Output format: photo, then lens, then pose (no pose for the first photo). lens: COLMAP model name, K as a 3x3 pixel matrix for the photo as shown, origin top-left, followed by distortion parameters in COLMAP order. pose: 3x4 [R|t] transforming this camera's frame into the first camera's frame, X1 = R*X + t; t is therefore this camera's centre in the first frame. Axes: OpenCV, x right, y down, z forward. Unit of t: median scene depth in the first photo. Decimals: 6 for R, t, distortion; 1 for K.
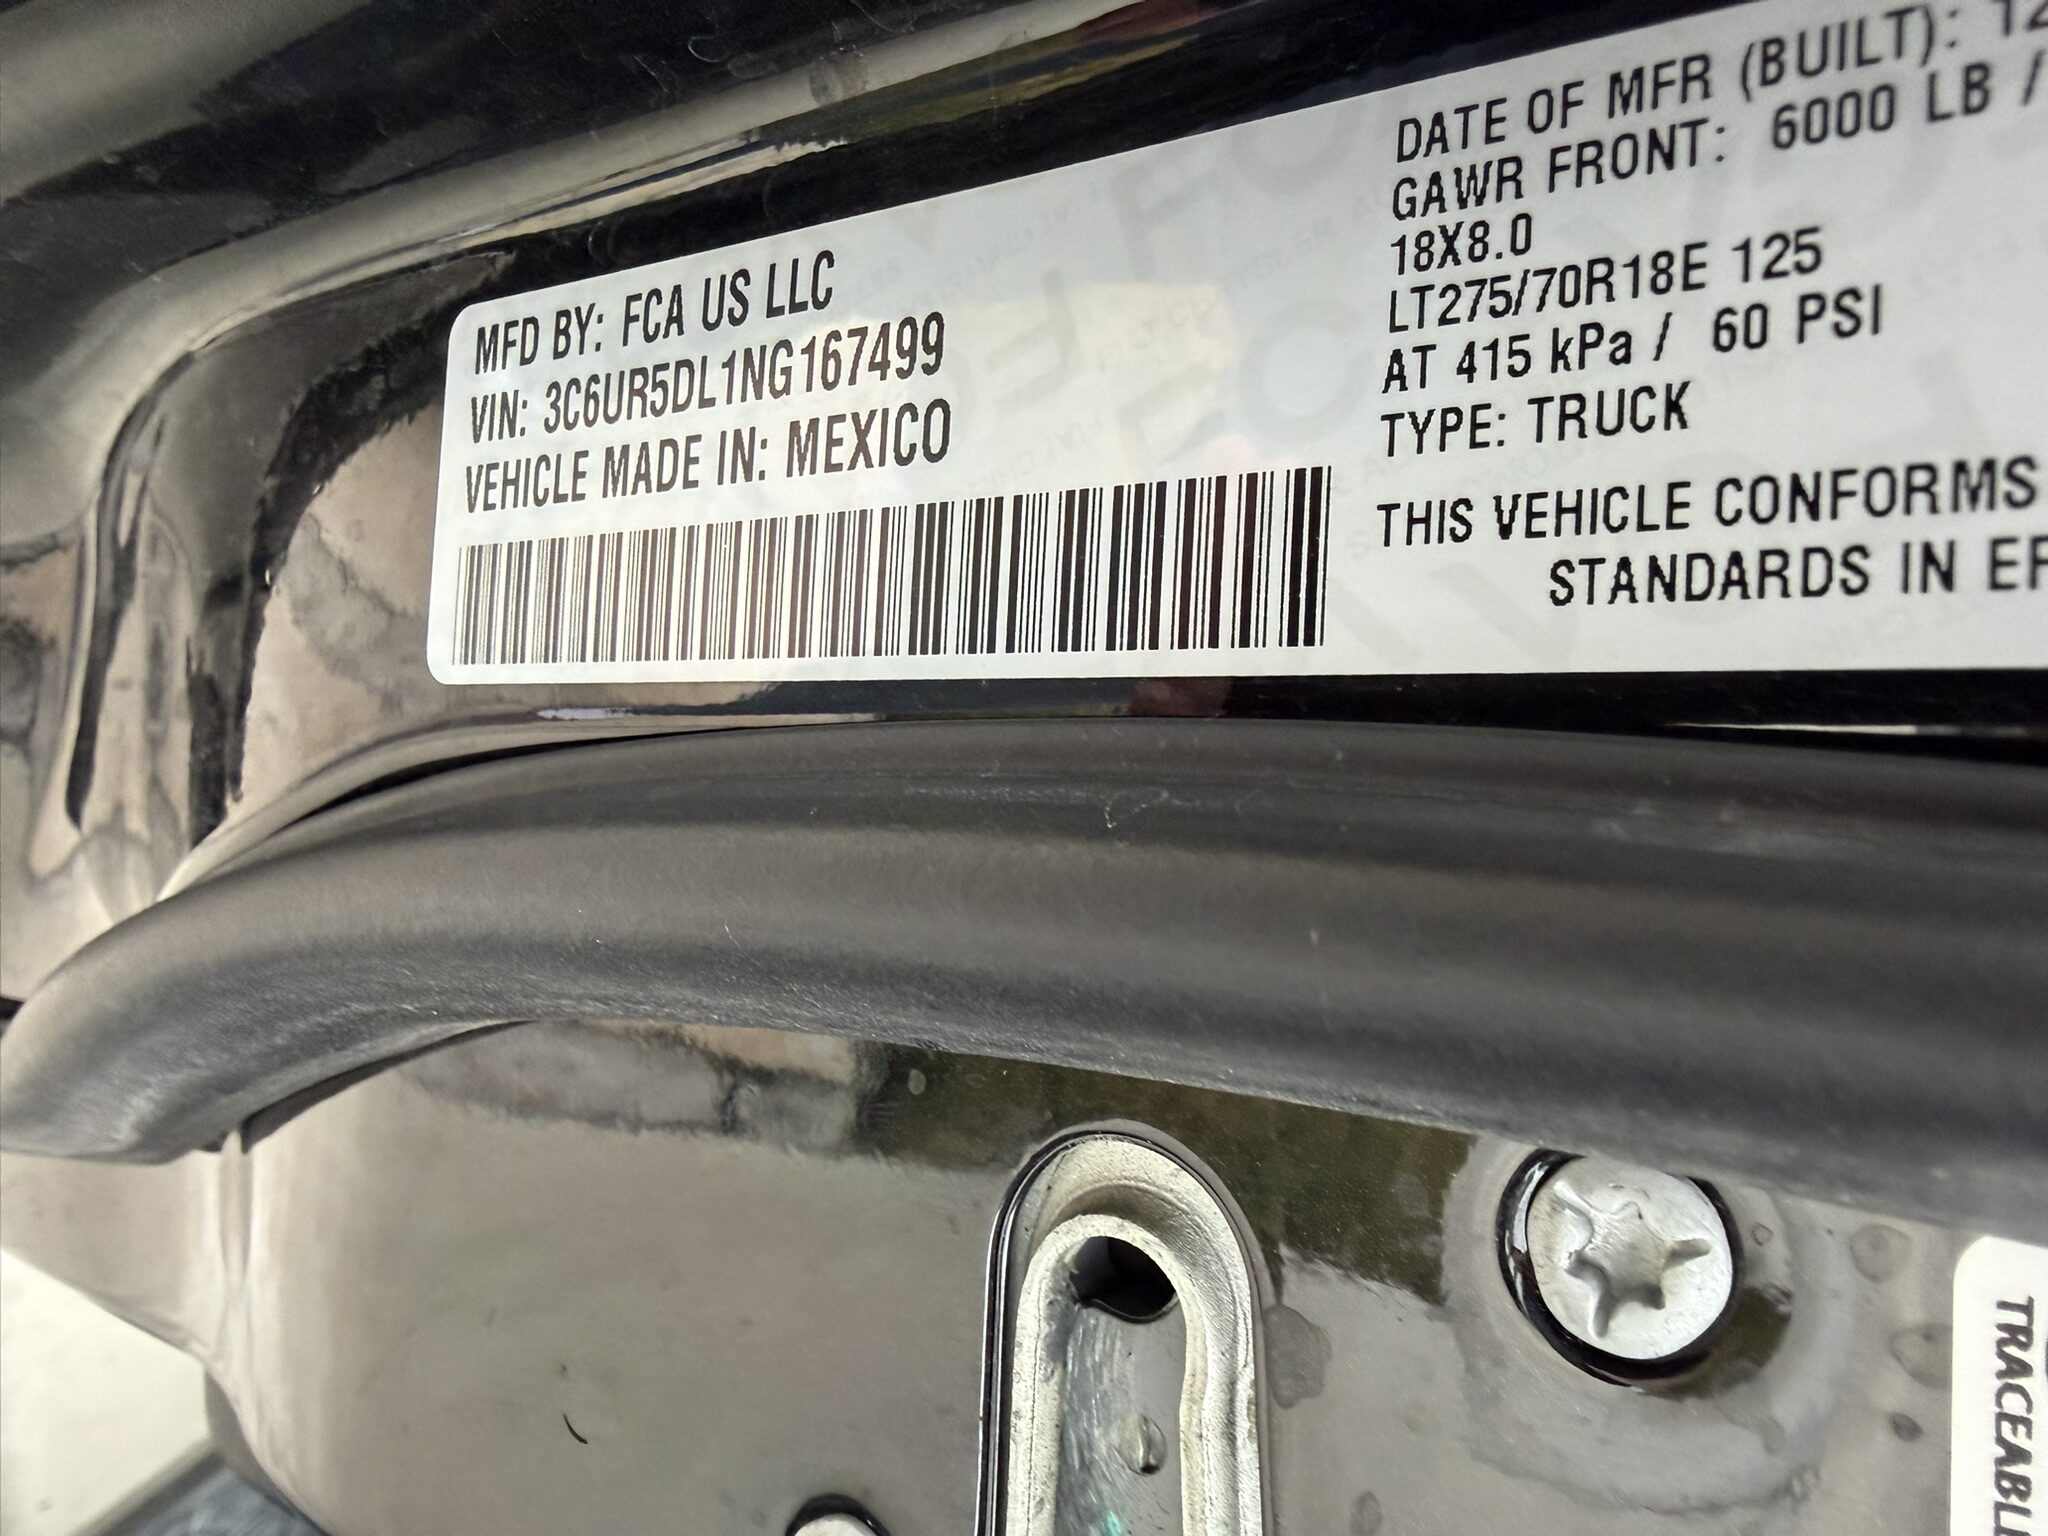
lens RADIAL K [[1422.1, 0, 1030.1], [0, 1422.1, 776.7], [0, 0, 1]] dist [-0.012077, 0.005067]
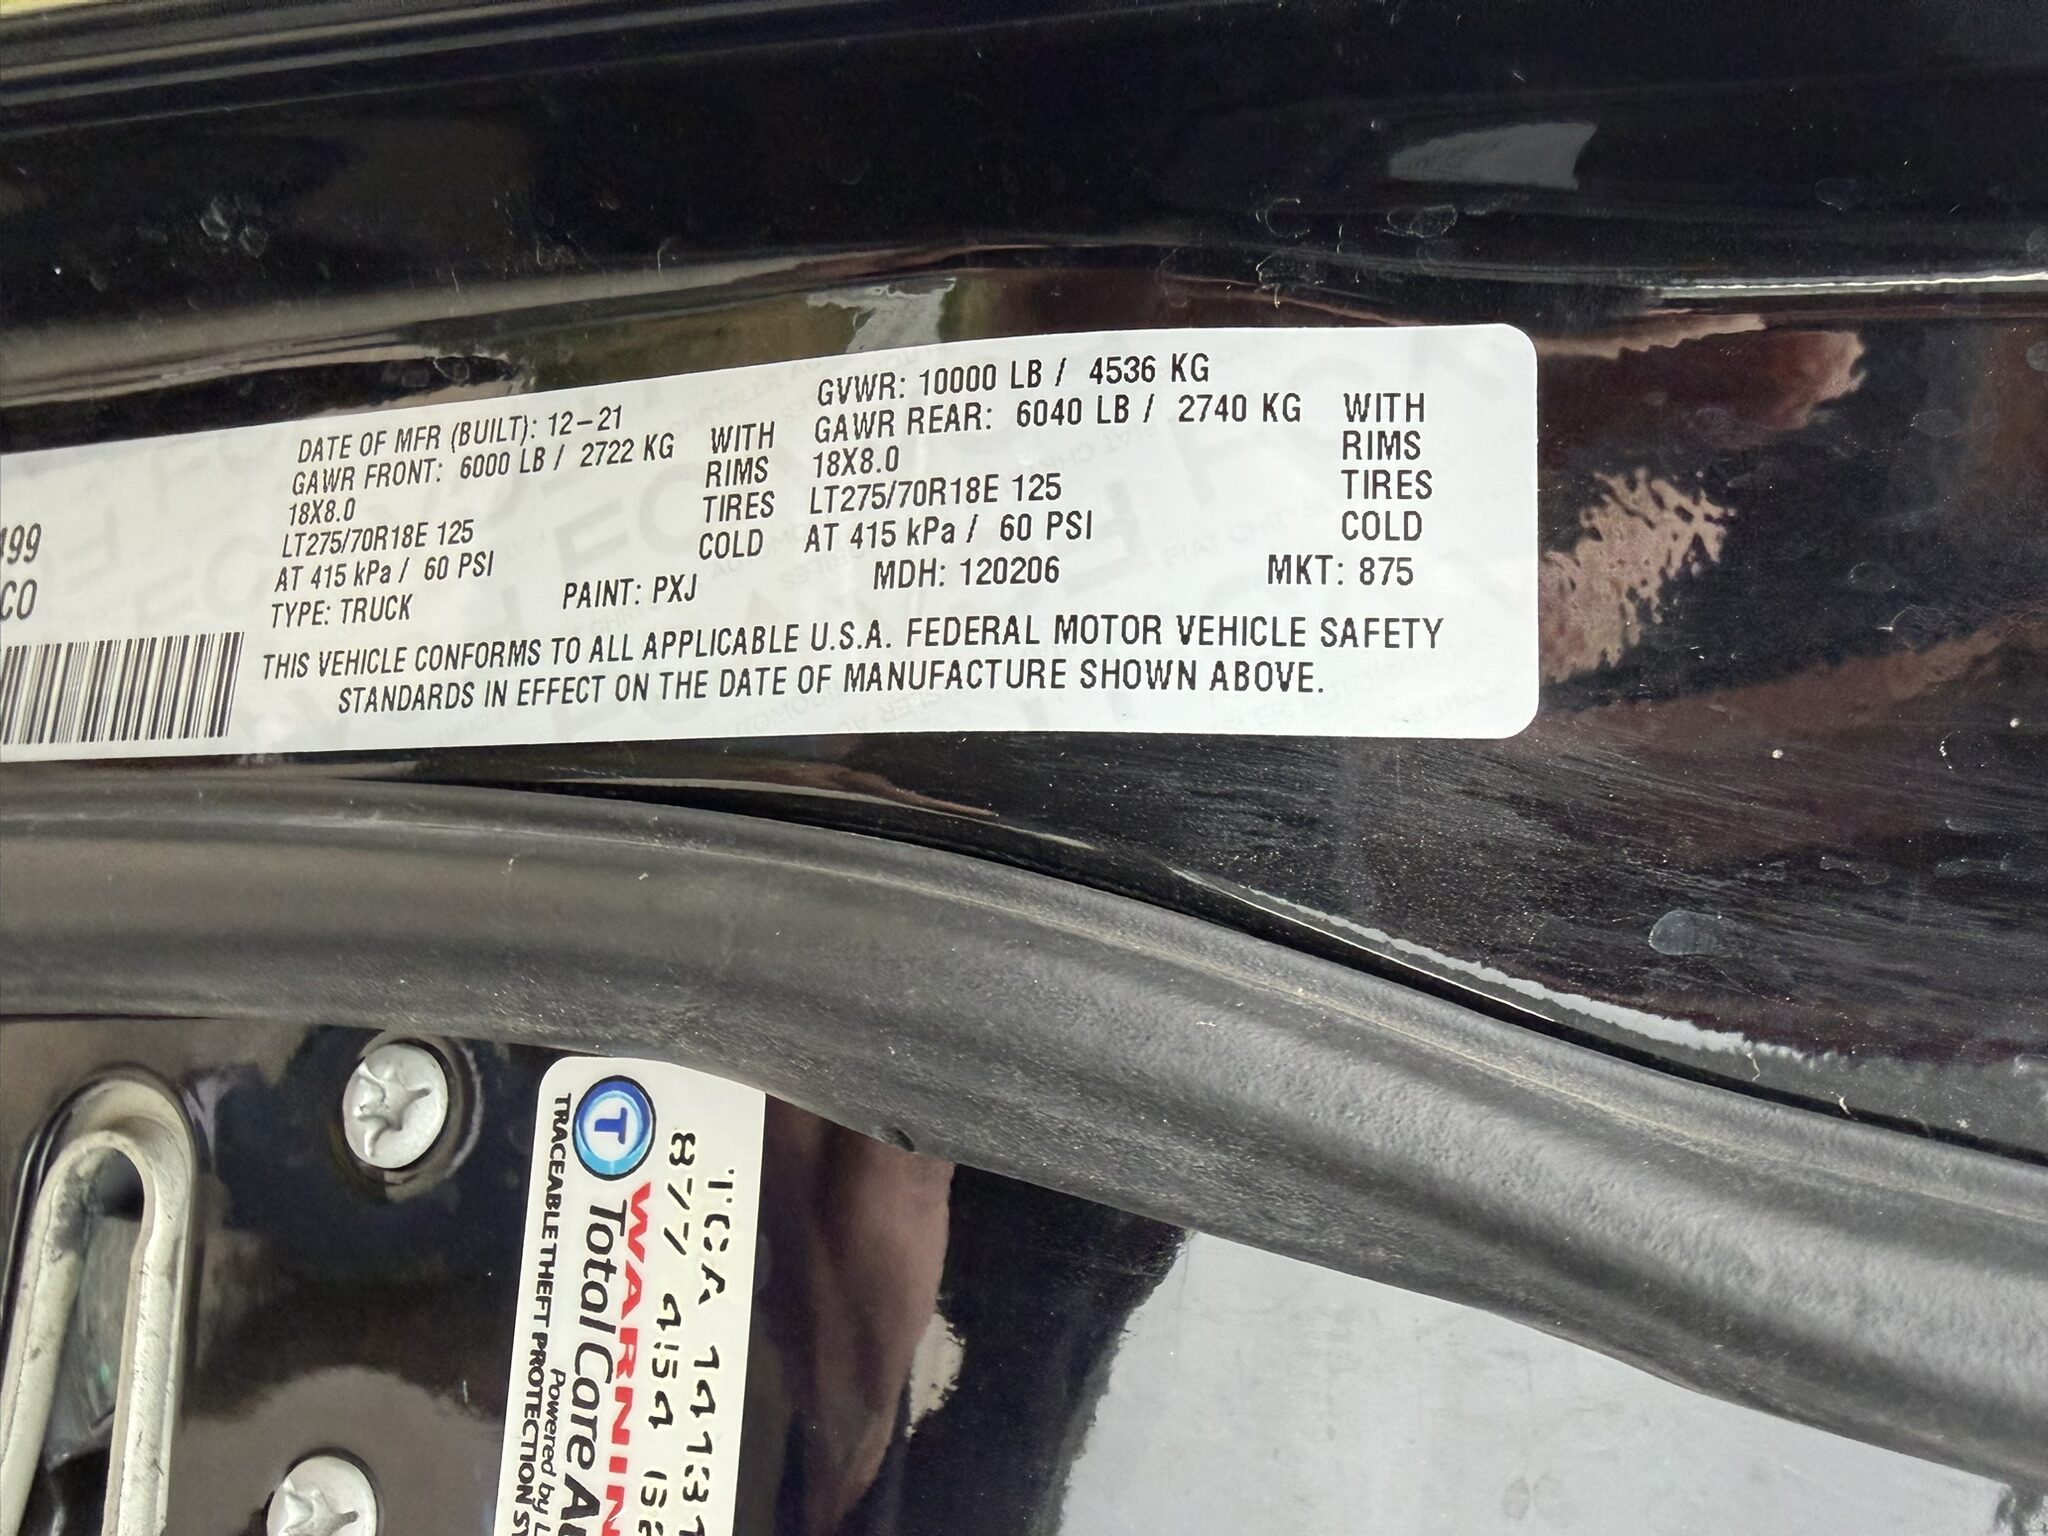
lens RADIAL K [[1422.1, 0, 1025.7], [0, 1422.1, 751.1], [0, 0, 1]] dist [-0.012077, 0.005067]
pose [[0.958220, 0.038317, 0.283455, 0.678928], [0.009869, 0.985968, -0.166644, 0.224970], [-0.285863, 0.162479, 0.944395, -0.888141]]
